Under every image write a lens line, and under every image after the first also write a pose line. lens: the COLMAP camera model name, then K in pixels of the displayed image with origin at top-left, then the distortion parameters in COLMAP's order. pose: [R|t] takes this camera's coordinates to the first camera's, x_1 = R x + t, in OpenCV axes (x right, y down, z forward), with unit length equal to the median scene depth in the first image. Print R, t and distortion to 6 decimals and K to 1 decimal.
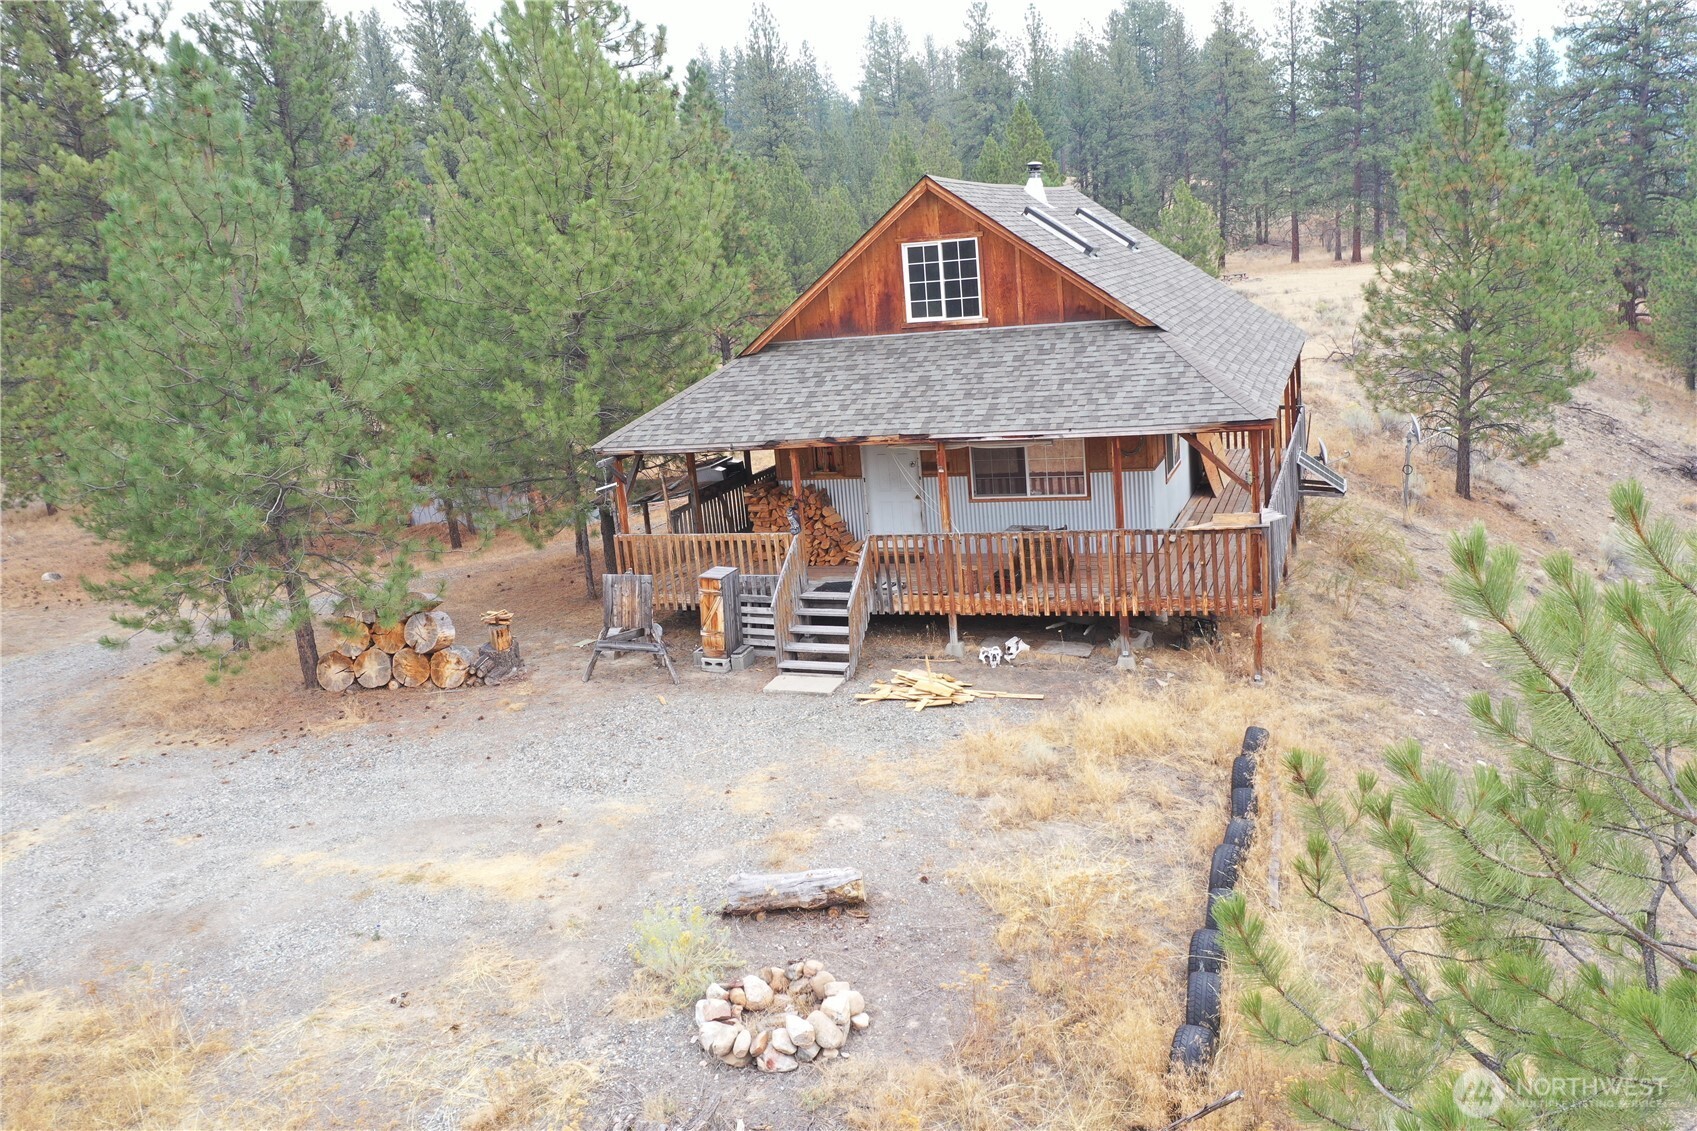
lens RADIAL K [[1338.9, 0, 844.9], [0, 1338.9, 560.4], [0, 0, 1]] dist [0.009738, 0.005625]
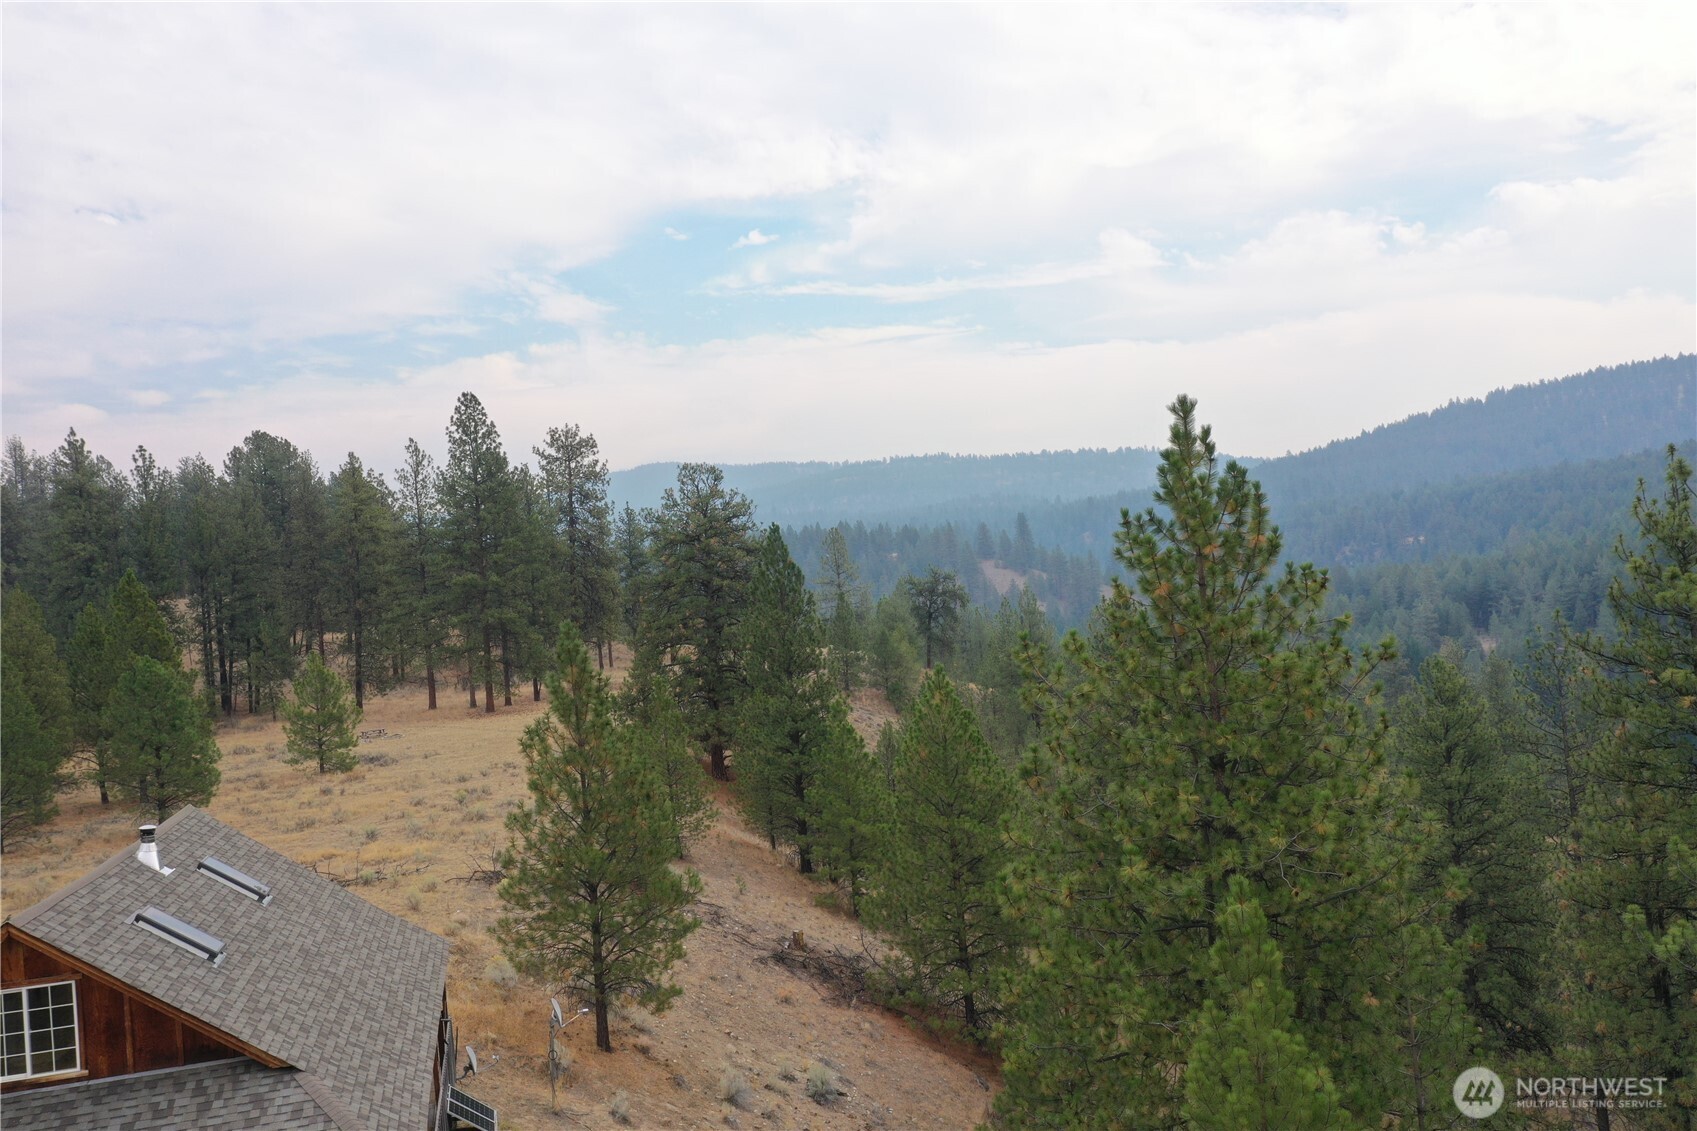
lens RADIAL K [[1336.3, 0, 850.2], [0, 1336.3, 555.4], [0, 0, 1]] dist [0.007675, 0.001091]
pose [[0.814569, 0.031860, 0.579191, -0.003692], [0.131430, 0.962386, -0.237781, -0.150228], [-0.564981, 0.269812, 0.779742, -0.035519]]
